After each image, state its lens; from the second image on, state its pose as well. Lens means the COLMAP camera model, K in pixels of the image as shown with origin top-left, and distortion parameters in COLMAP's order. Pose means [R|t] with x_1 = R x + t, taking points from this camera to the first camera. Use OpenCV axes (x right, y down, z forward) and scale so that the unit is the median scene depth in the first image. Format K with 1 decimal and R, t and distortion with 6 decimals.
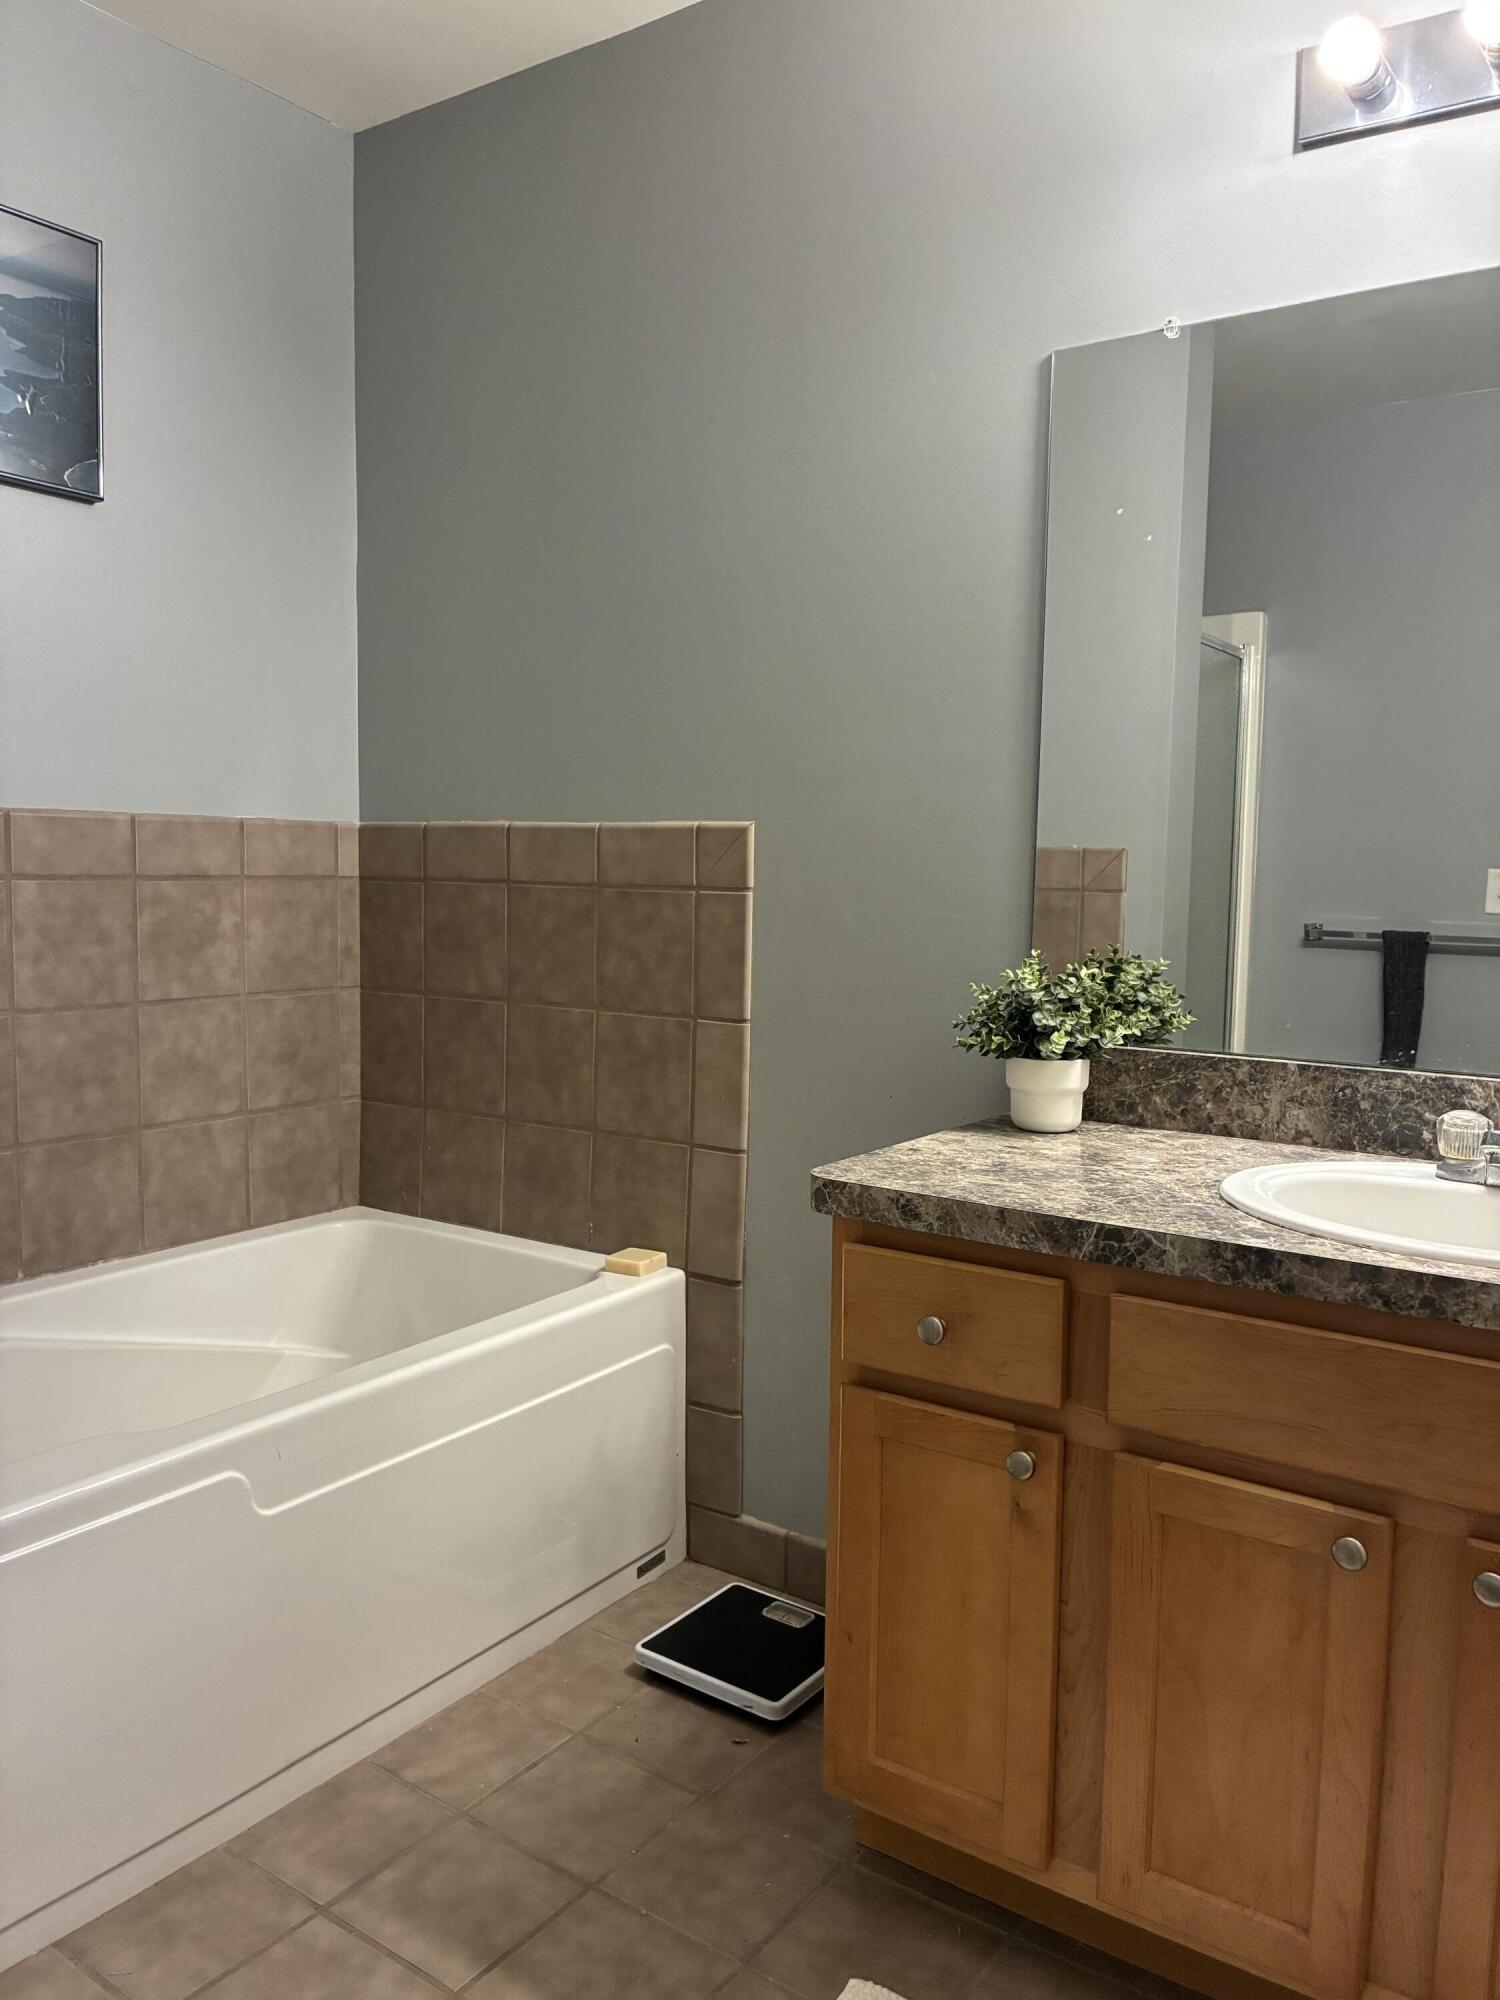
lens RADIAL K [[1507.2, 0, 745.1], [0, 1507.2, 995.2], [0, 0, 1]] dist [0.045563, -0.061353]
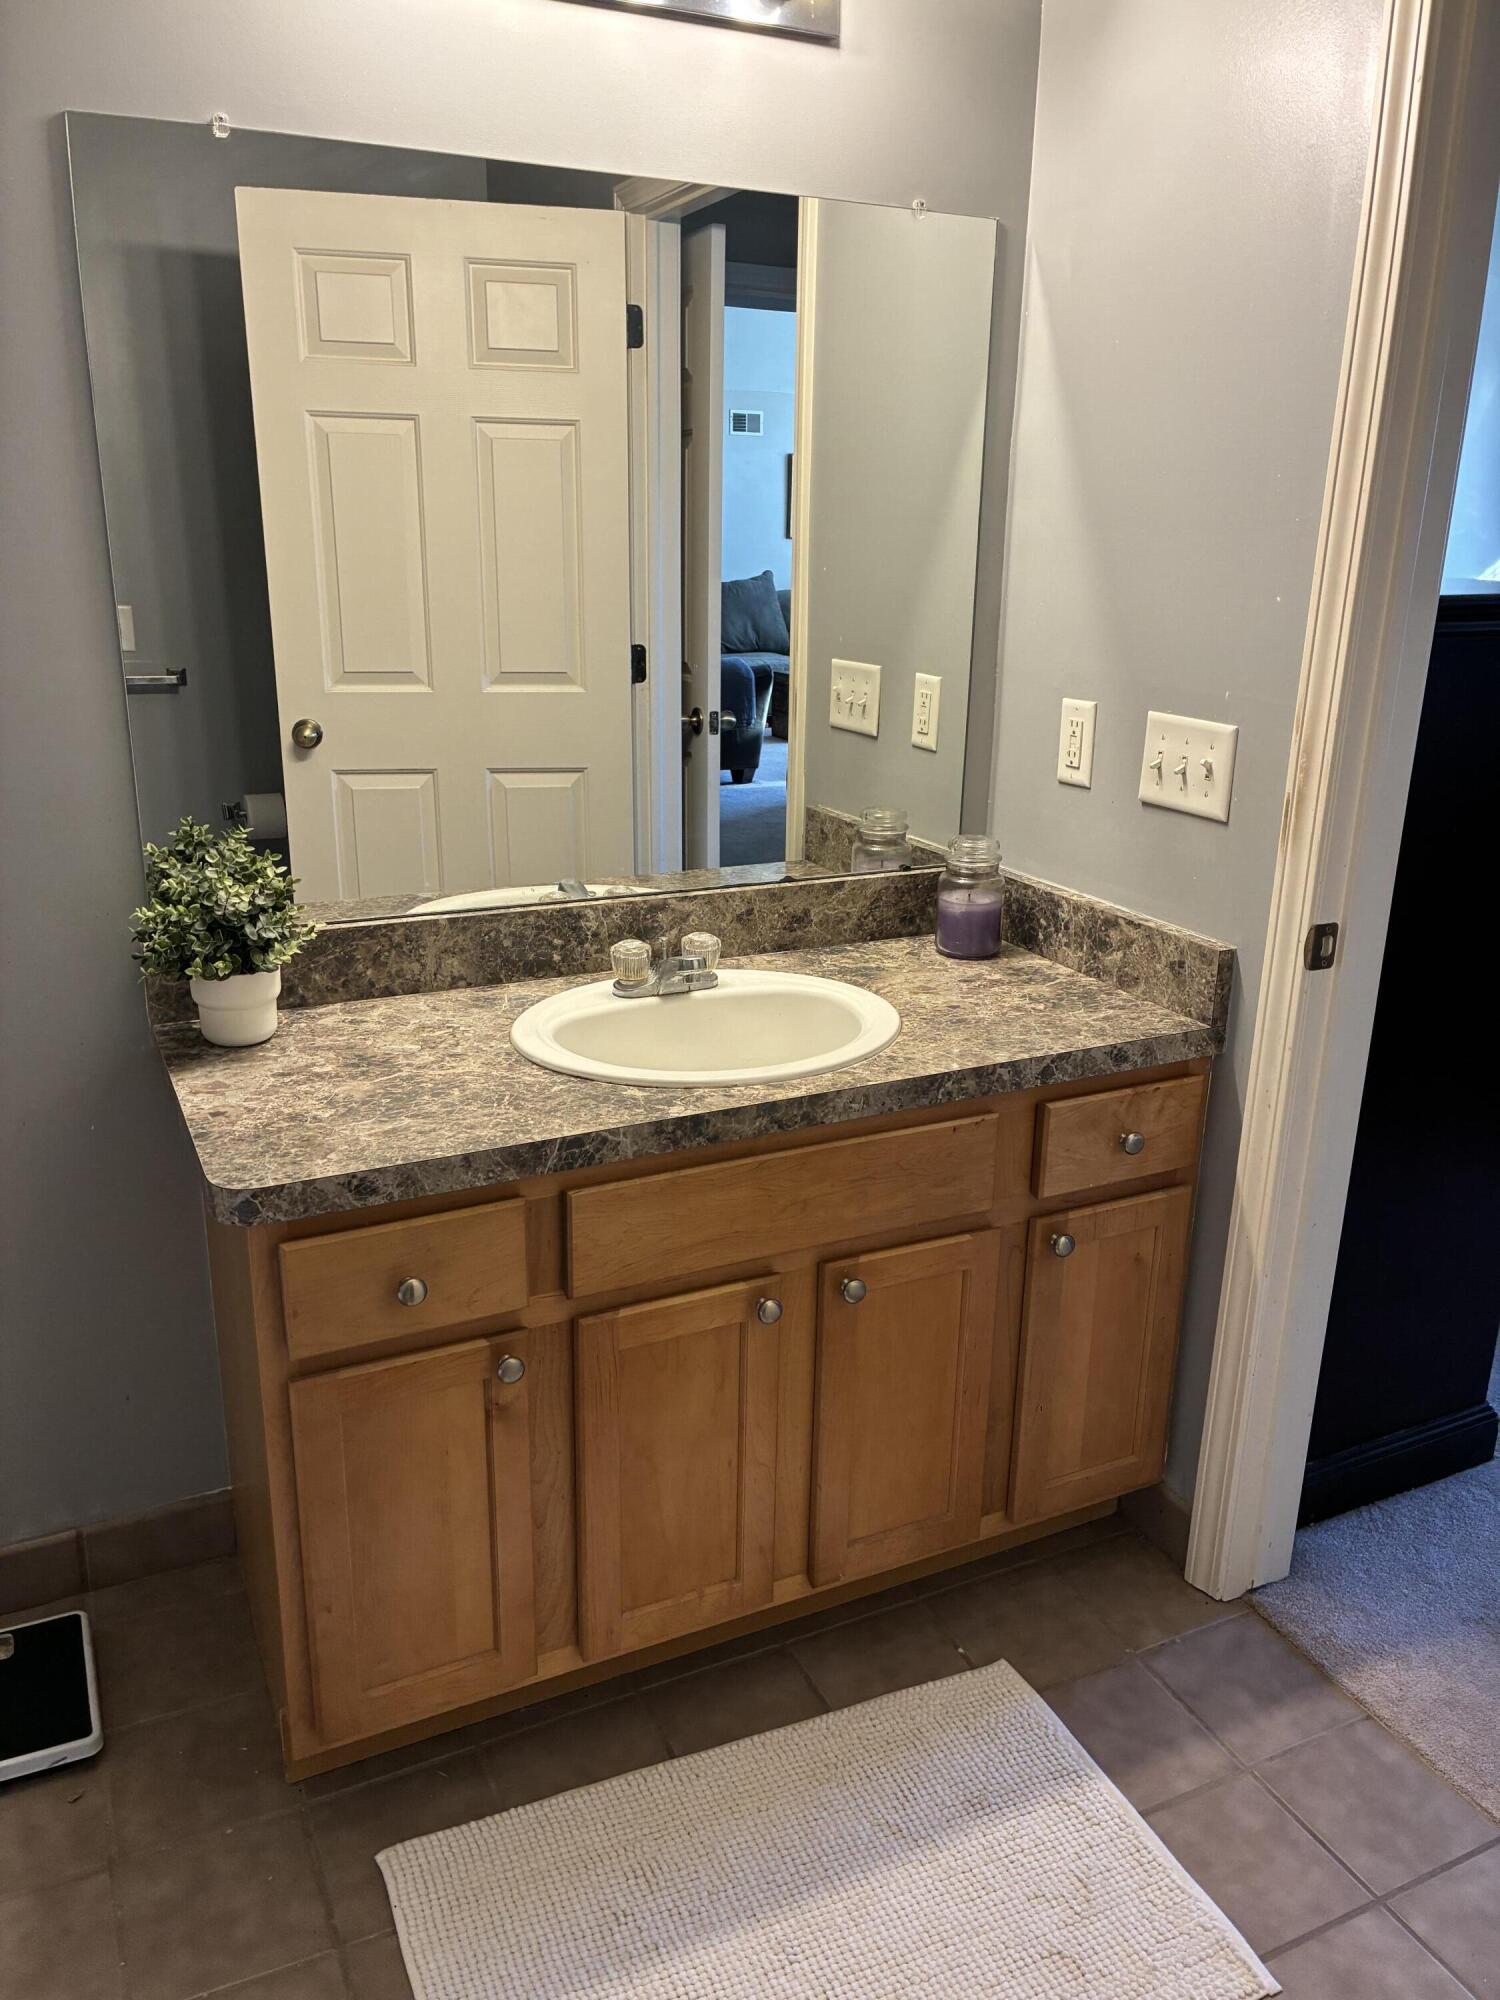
lens RADIAL K [[1499.1, 0, 750.0], [0, 1499.1, 1000.0], [0, 0, 1]] dist [0.048999, -0.081436]
pose [[0.472407, -0.274338, 0.837598, -0.488247], [0.063218, 0.958424, 0.278257, -0.199238], [-0.879110, -0.078500, 0.470110, 0.317993]]
